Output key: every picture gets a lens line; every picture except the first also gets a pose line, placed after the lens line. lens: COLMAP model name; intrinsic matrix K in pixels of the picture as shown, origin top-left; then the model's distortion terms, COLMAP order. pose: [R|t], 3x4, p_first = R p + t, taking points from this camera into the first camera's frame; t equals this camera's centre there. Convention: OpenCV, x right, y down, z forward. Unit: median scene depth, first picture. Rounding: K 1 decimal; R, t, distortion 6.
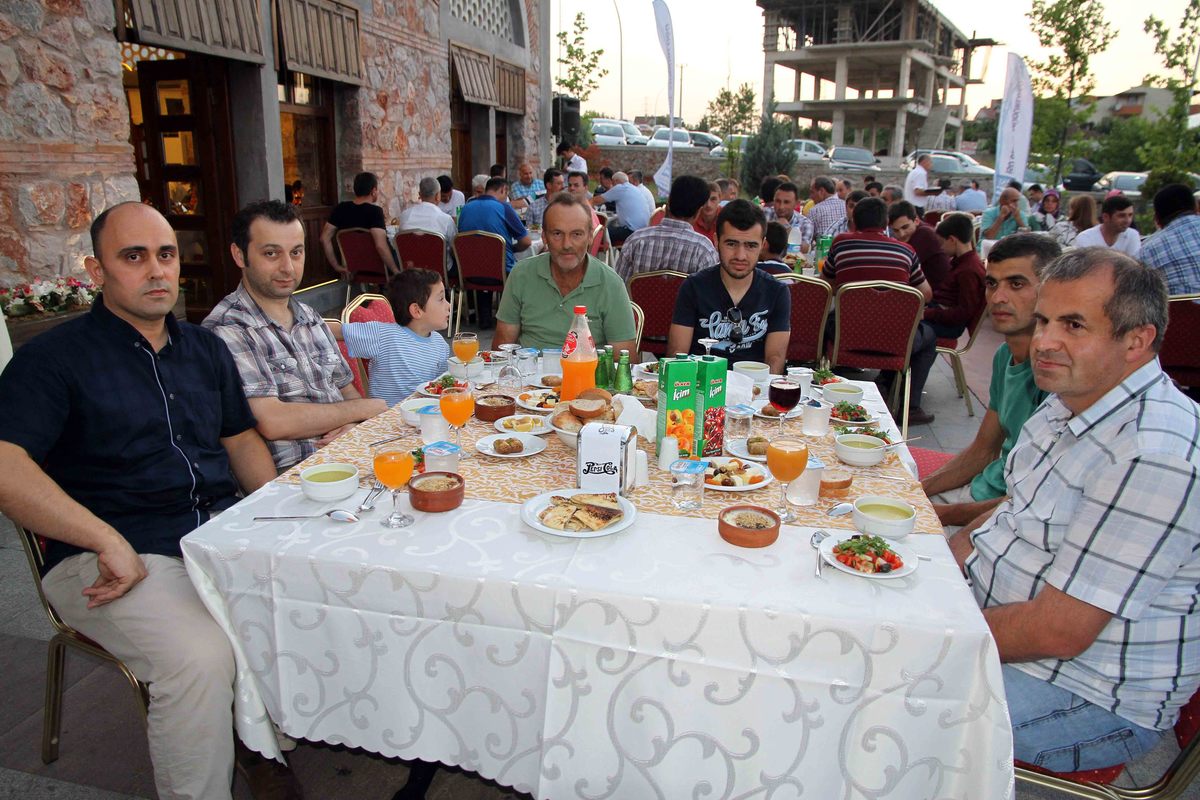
lens RADIAL K [[859.1, 0, 606.6], [0, 859.1, 412.9], [0, 0, 1]] dist [-0.115011, 0.105689]
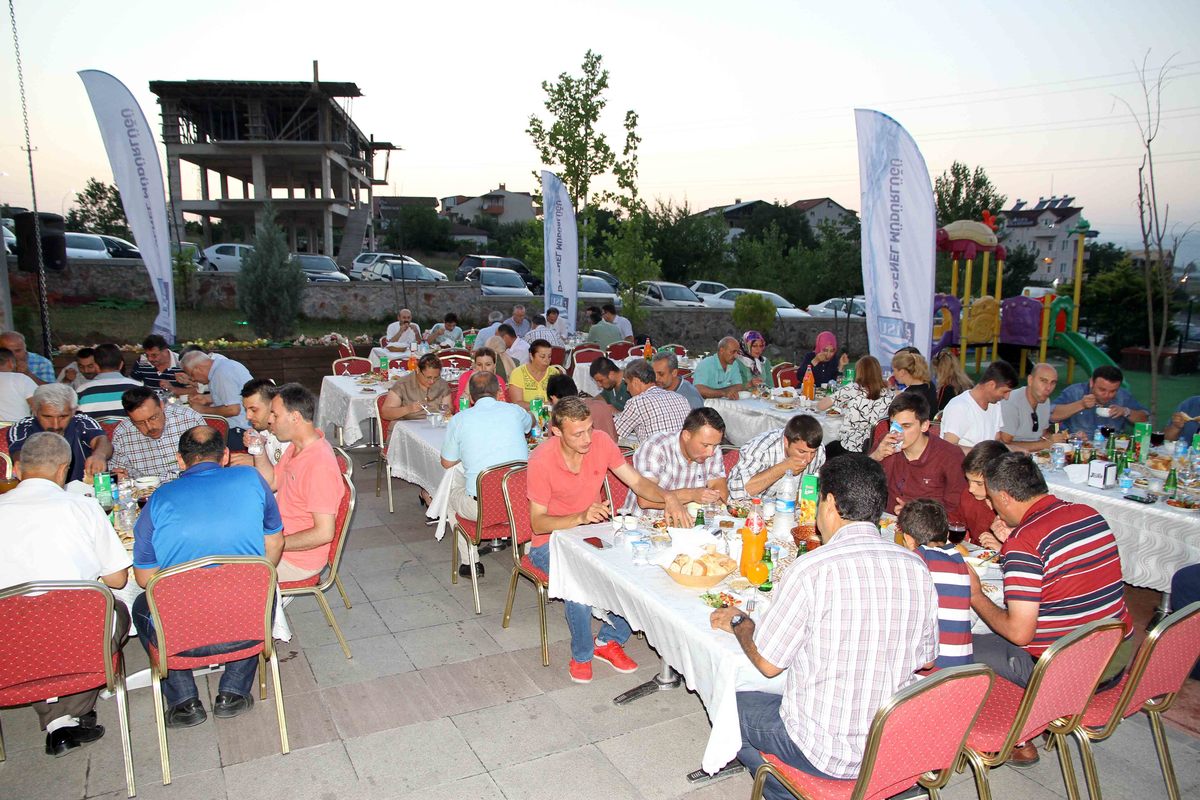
lens RADIAL K [[859.1, 0, 606.6], [0, 859.1, 412.9], [0, 0, 1]] dist [-0.115011, 0.105689]
pose [[0.771508, -0.114323, 0.625864, -0.037488], [0.177936, 0.983239, -0.039741, -0.035534], [-0.610831, 0.142024, 0.778919, 0.078110]]
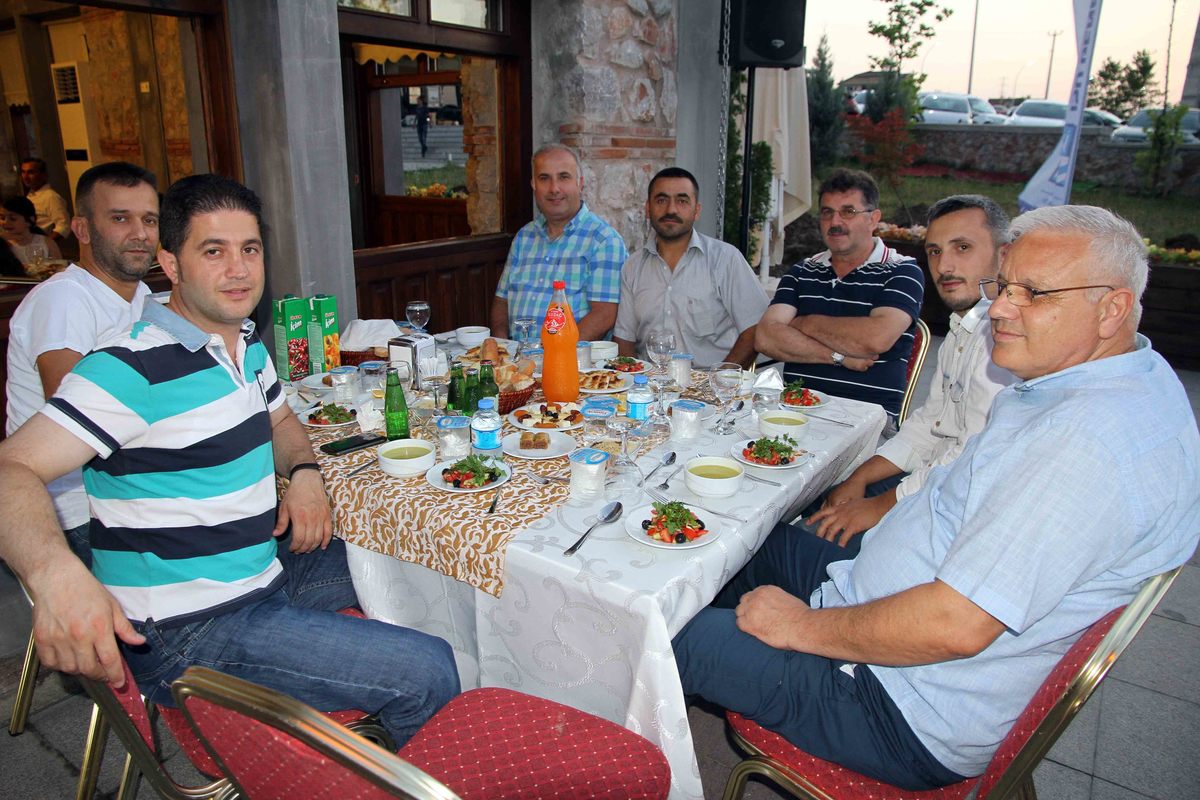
lens RADIAL K [[842.6, 0, 597.1], [0, 842.6, 384.5], [0, 0, 1]] dist [-0.113195, 0.089368]
pose [[0.923784, 0.104909, -0.368262, 0.007372], [-0.107626, 0.994104, 0.013217, -0.060726], [0.367478, 0.027425, 0.929628, 0.205669]]
